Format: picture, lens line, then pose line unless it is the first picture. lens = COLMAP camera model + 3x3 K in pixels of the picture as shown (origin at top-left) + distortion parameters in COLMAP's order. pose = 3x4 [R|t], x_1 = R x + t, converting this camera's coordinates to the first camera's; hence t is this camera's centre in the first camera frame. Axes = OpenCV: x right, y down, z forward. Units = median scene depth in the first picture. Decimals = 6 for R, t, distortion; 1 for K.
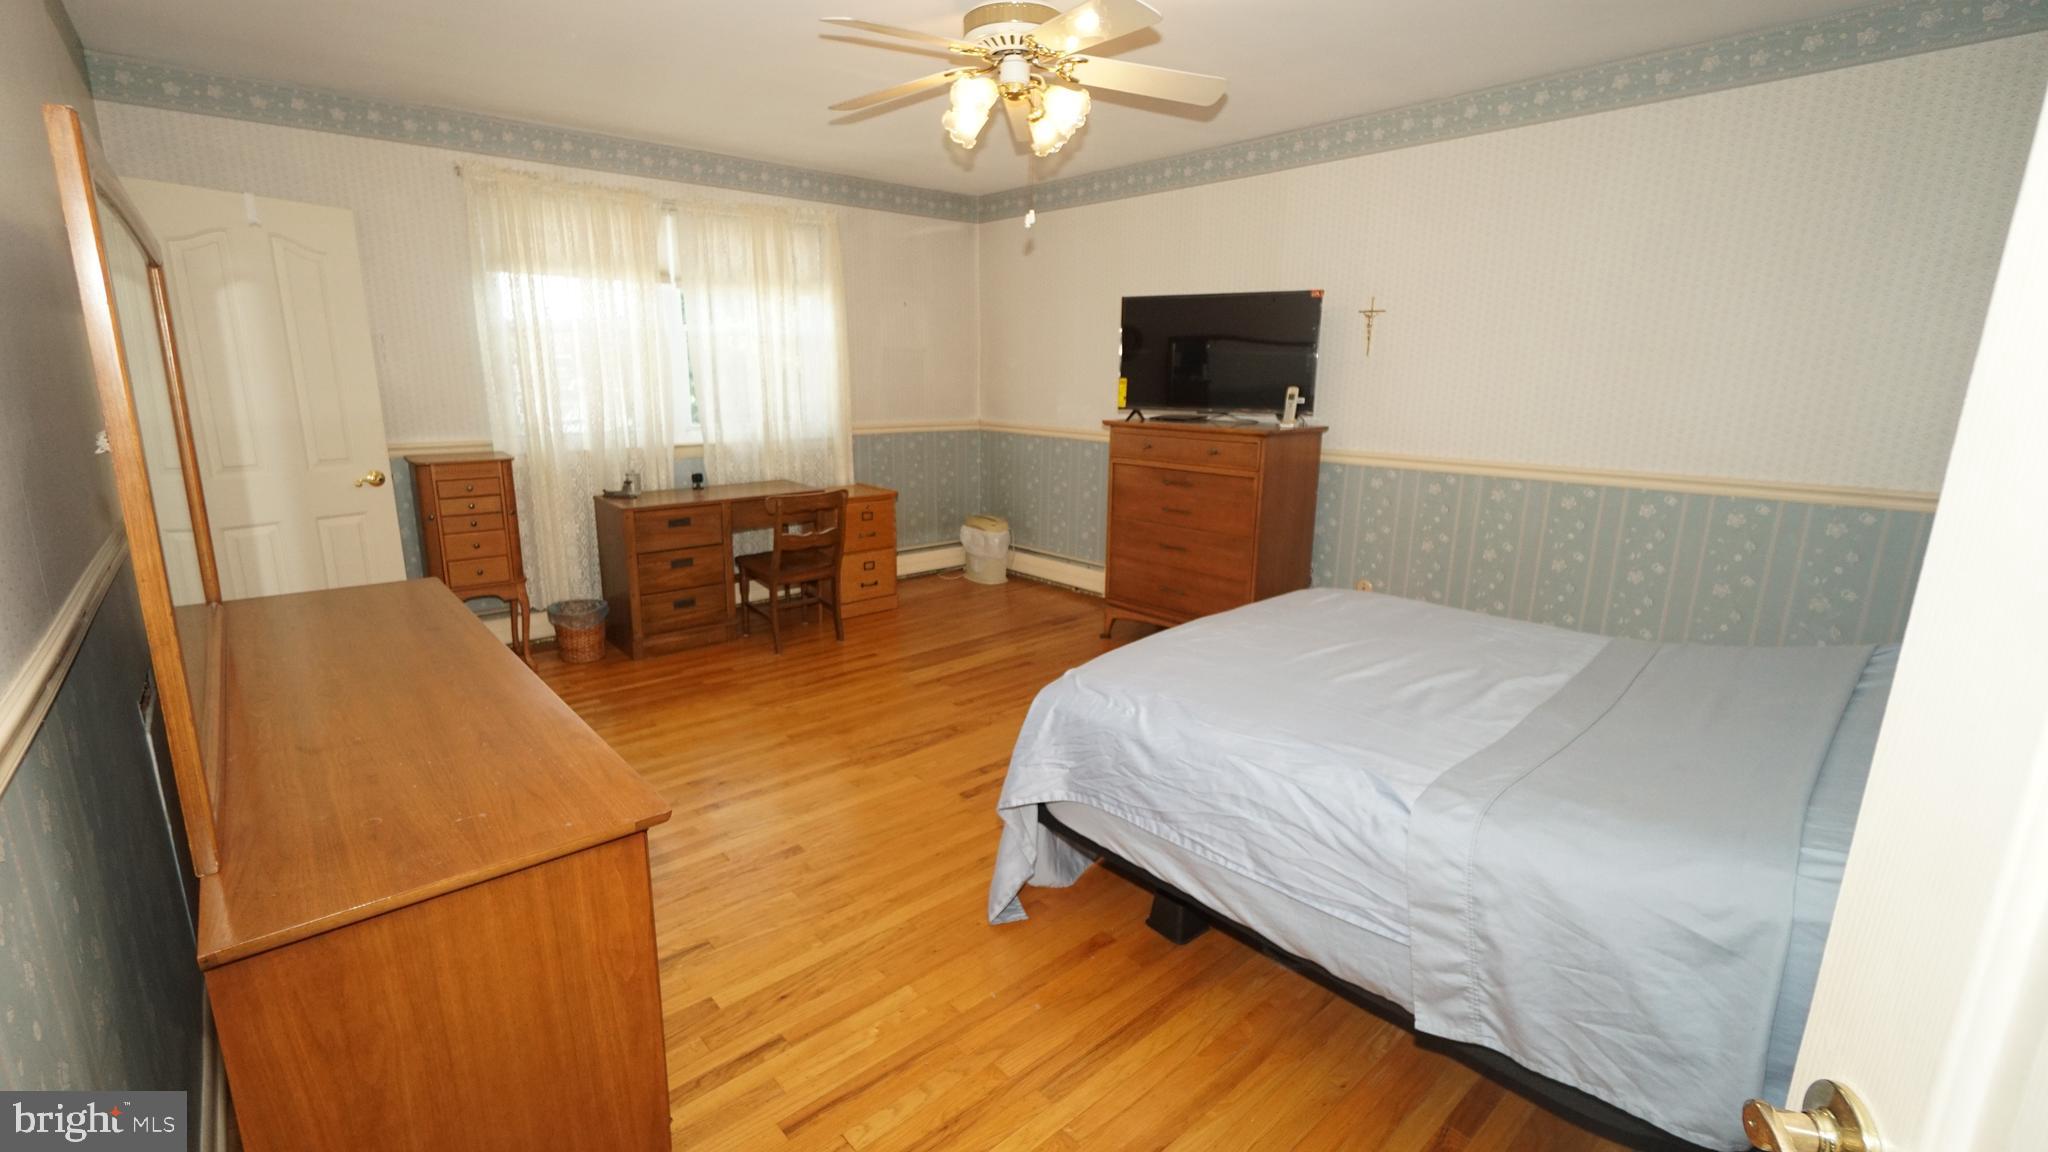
lens RADIAL K [[875.0, 0, 1004.9], [0, 875.0, 571.7], [0, 0, 1]] dist [-0.004311, -0.000264]
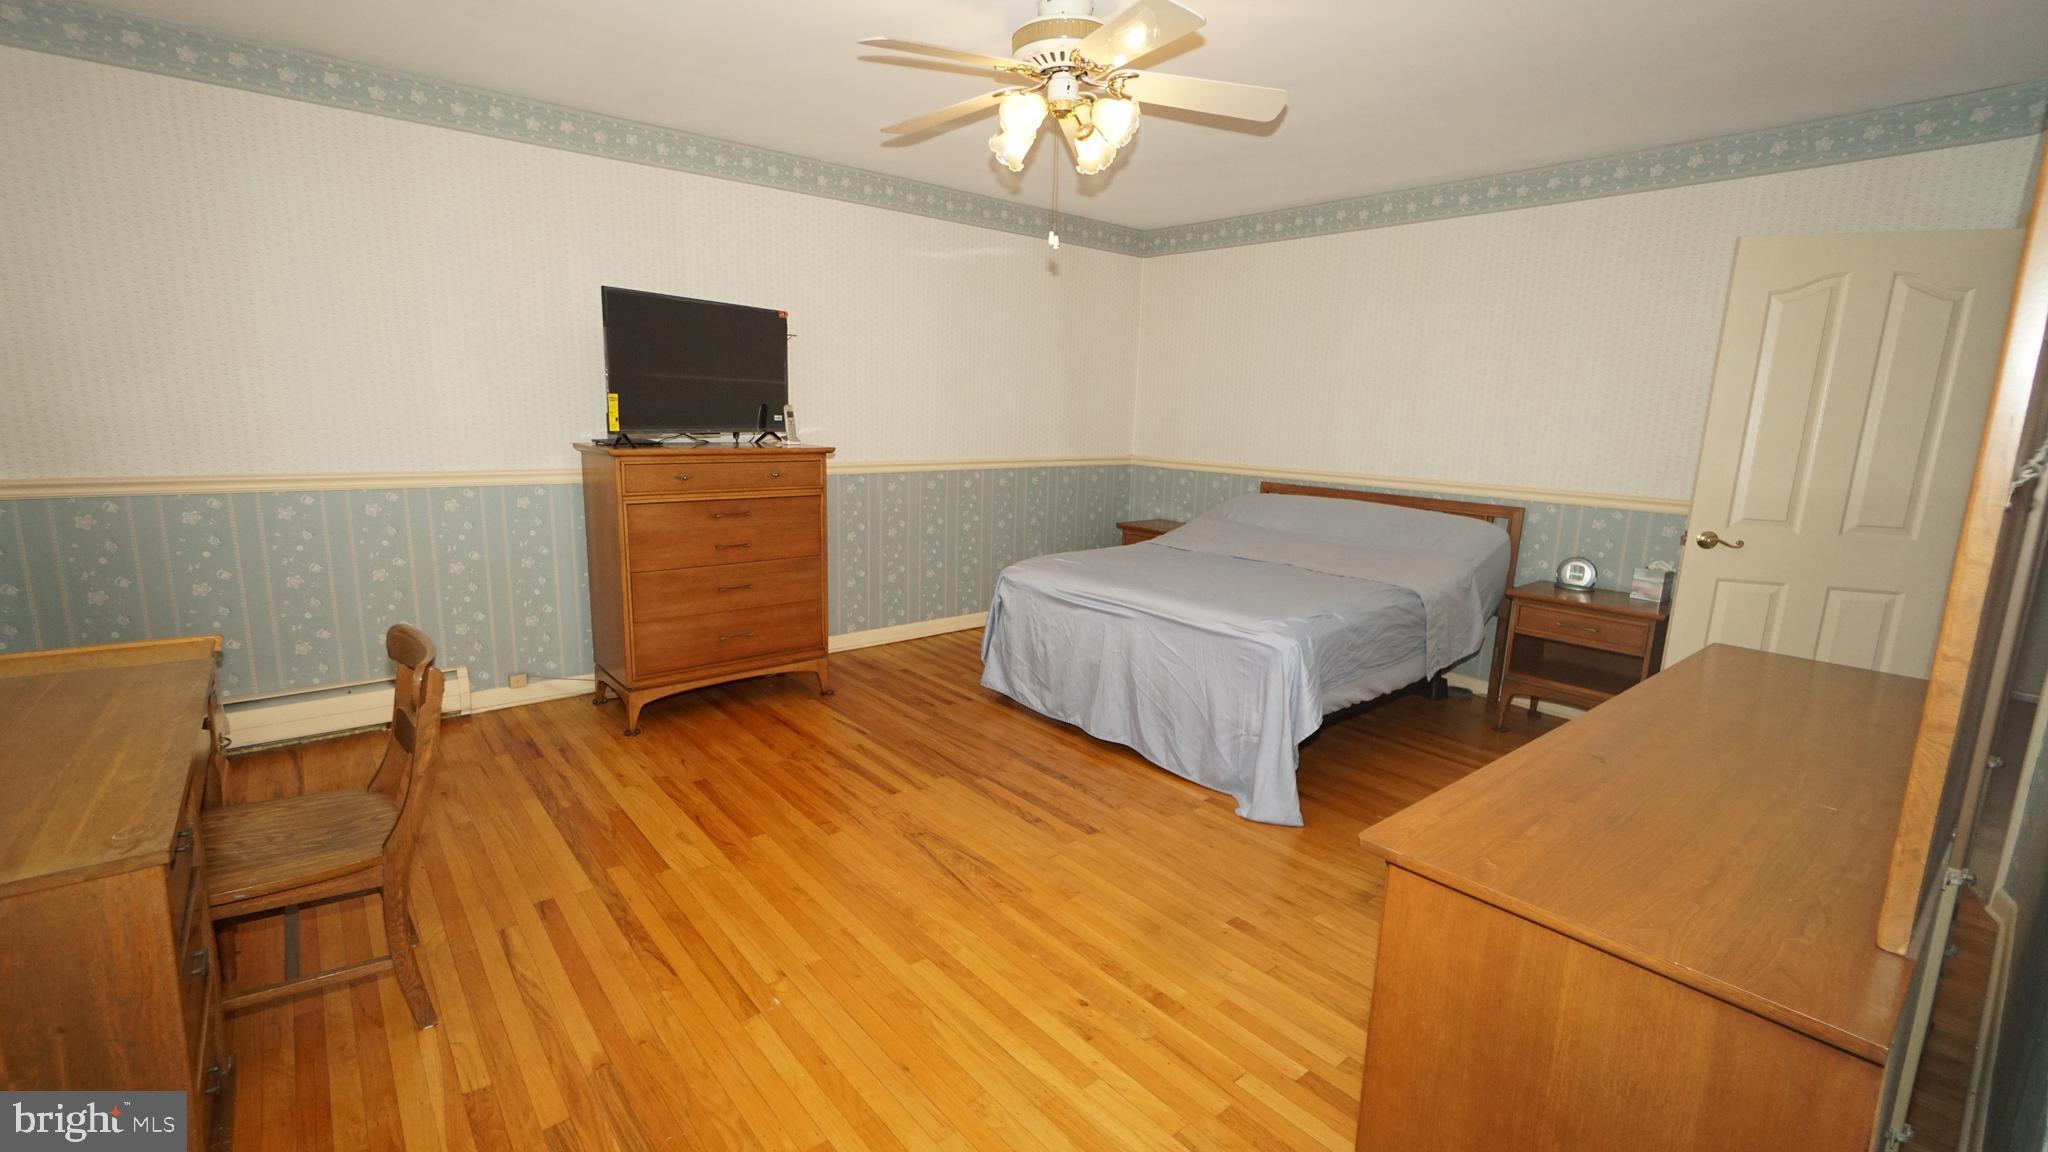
lens RADIAL K [[875.0, 0, 1003.5], [0, 875.0, 569.1], [0, 0, 1]] dist [-0.004311, -0.000264]
pose [[0.028813, -0.190072, 0.981347, -0.689117], [0.195919, 0.963786, 0.180918, -0.159548], [-0.980197, 0.187052, 0.065008, 0.712982]]
